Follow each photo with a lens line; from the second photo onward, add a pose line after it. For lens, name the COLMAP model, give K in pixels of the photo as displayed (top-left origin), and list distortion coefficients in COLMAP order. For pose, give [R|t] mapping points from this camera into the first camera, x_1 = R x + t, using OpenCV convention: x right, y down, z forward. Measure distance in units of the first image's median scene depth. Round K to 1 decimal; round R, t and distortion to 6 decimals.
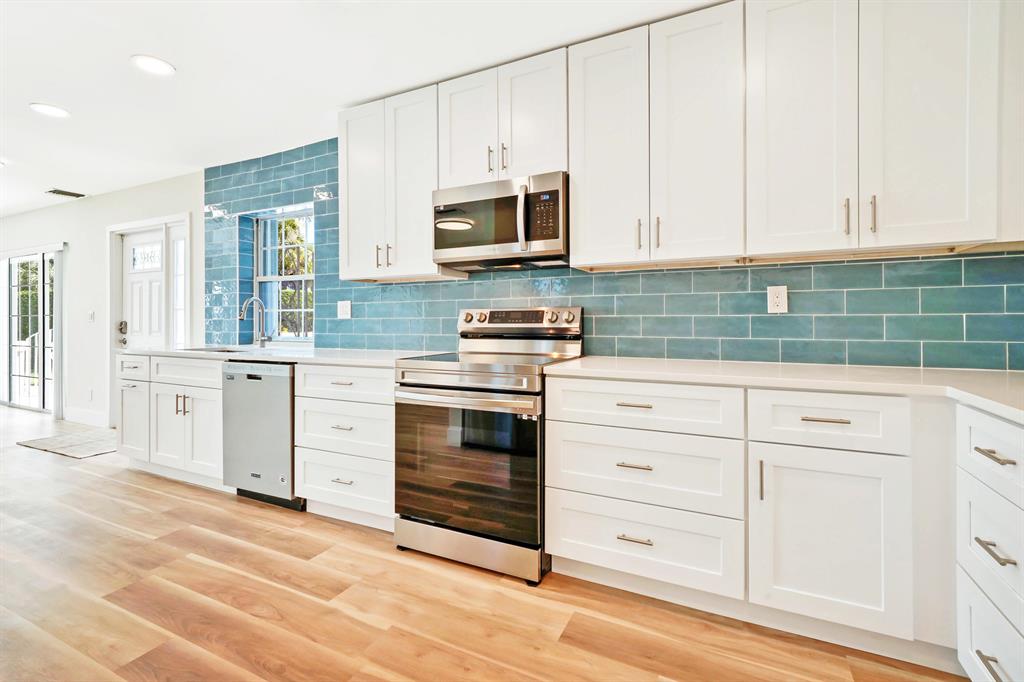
lens RADIAL K [[463.0, 0, 519.3], [0, 463.0, 319.2], [0, 0, 1]] dist [0.004860, 0.000862]
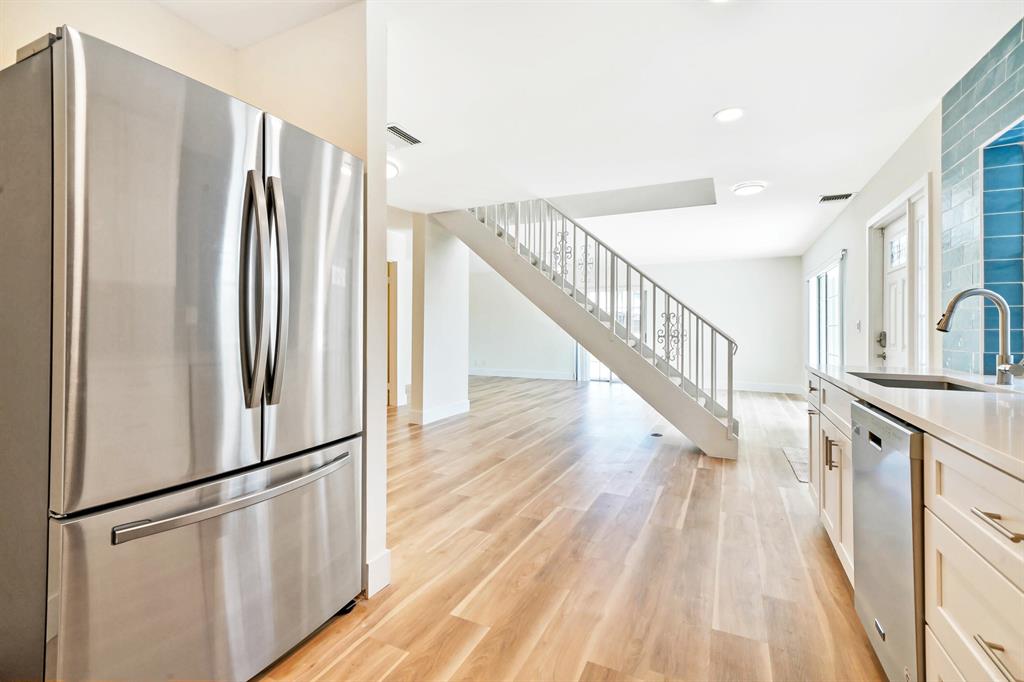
lens RADIAL K [[463.0, 0, 504.0], [0, 463.0, 320.1], [0, 0, 1]] dist [0.004860, 0.000862]
pose [[-0.005255, -0.013155, -0.999900, -0.042360], [-0.007656, 0.999885, -0.013114, -0.001023], [0.999957, 0.007586, -0.005355, 0.644845]]
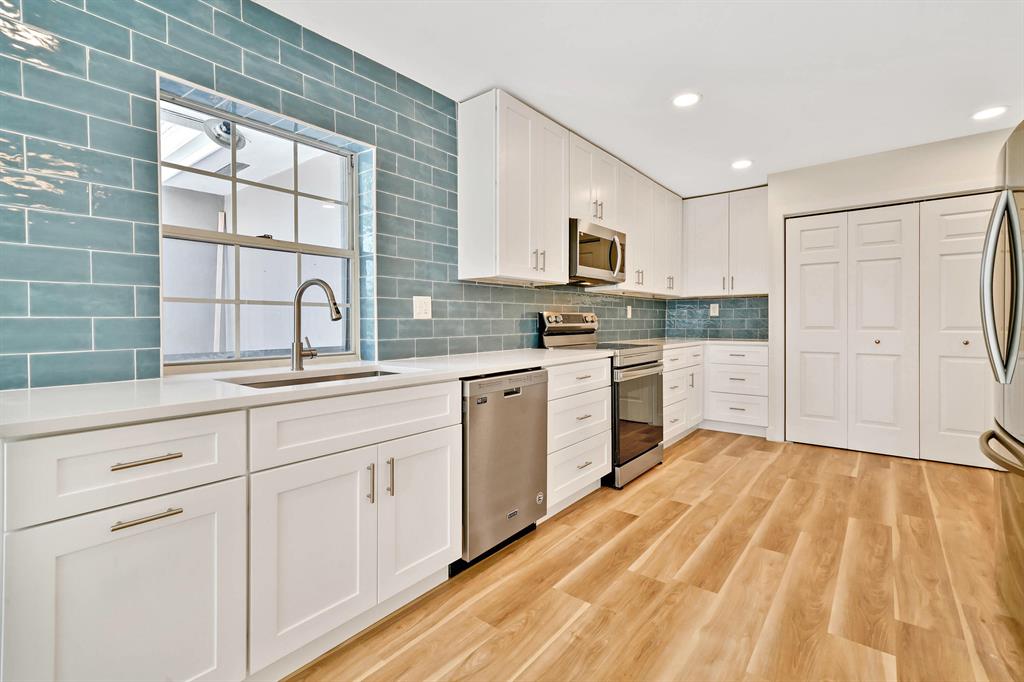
lens RADIAL K [[463.0, 0, 510.8], [0, 463.0, 325.2], [0, 0, 1]] dist [0.004860, 0.000862]
pose [[0.221709, -0.004427, 0.975103, -1.497455], [0.001273, 0.999990, 0.004251, 0.008913], [-0.975112, 0.000298, 0.221712, 0.920755]]
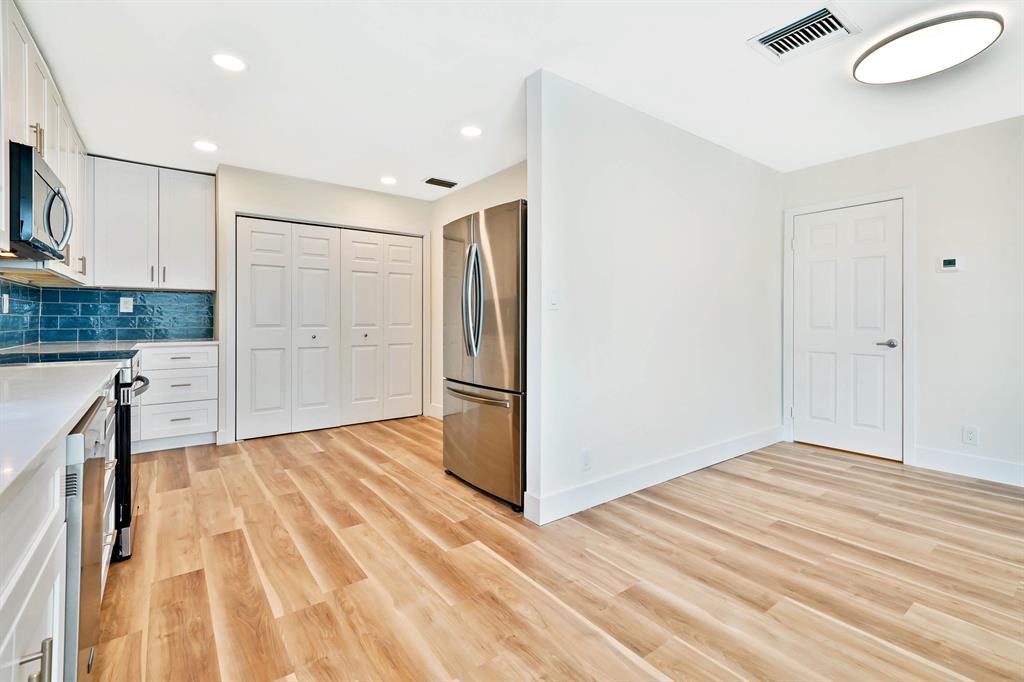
lens RADIAL K [[463.0, 0, 517.4], [0, 463.0, 316.9], [0, 0, 1]] dist [0.004860, 0.000862]
pose [[-0.893584, 0.004516, 0.448874, -1.272459], [0.001427, 0.999973, -0.007219, 0.009312], [-0.448894, -0.005810, -0.893566, 1.361583]]
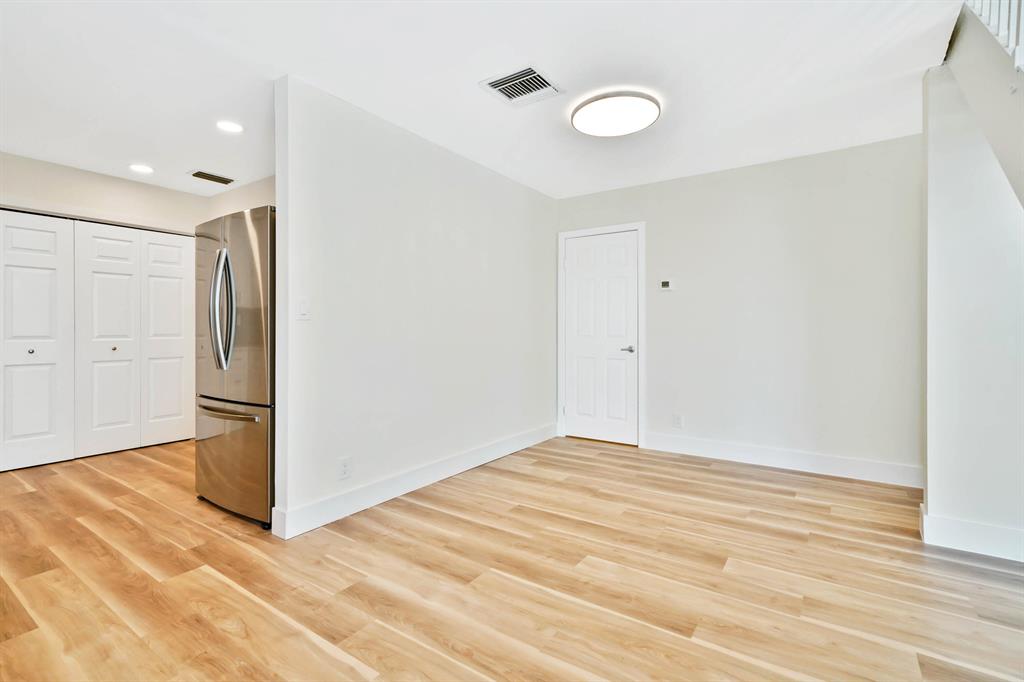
lens RADIAL K [[463.0, 0, 517.8], [0, 463.0, 336.5], [0, 0, 1]] dist [0.004860, 0.000862]
pose [[-0.990436, 0.000001, 0.137970, -1.492224], [0.001535, 0.999938, 0.011015, 0.008763], [-0.137961, 0.011121, -0.990375, 1.351321]]
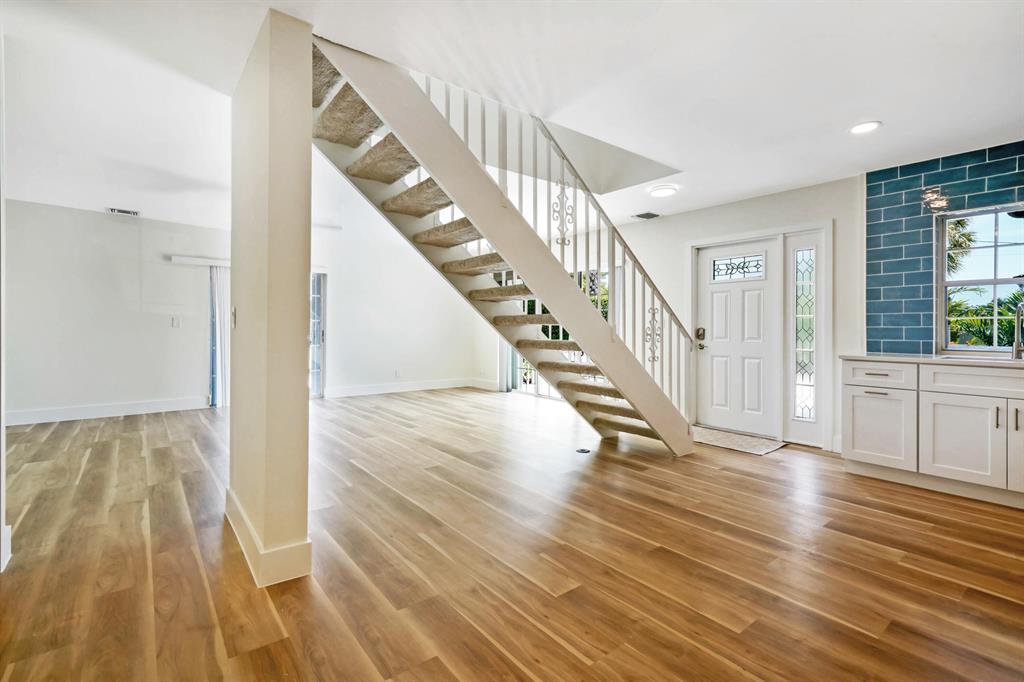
lens RADIAL K [[463.0, 0, 518.7], [0, 463.0, 337.1], [0, 0, 1]] dist [0.004860, 0.000862]
pose [[0.905904, 0.015977, -0.423182, -1.515716], [-0.006573, 0.999698, 0.023671, 0.005829], [0.423432, -0.018662, 0.905736, -0.331061]]
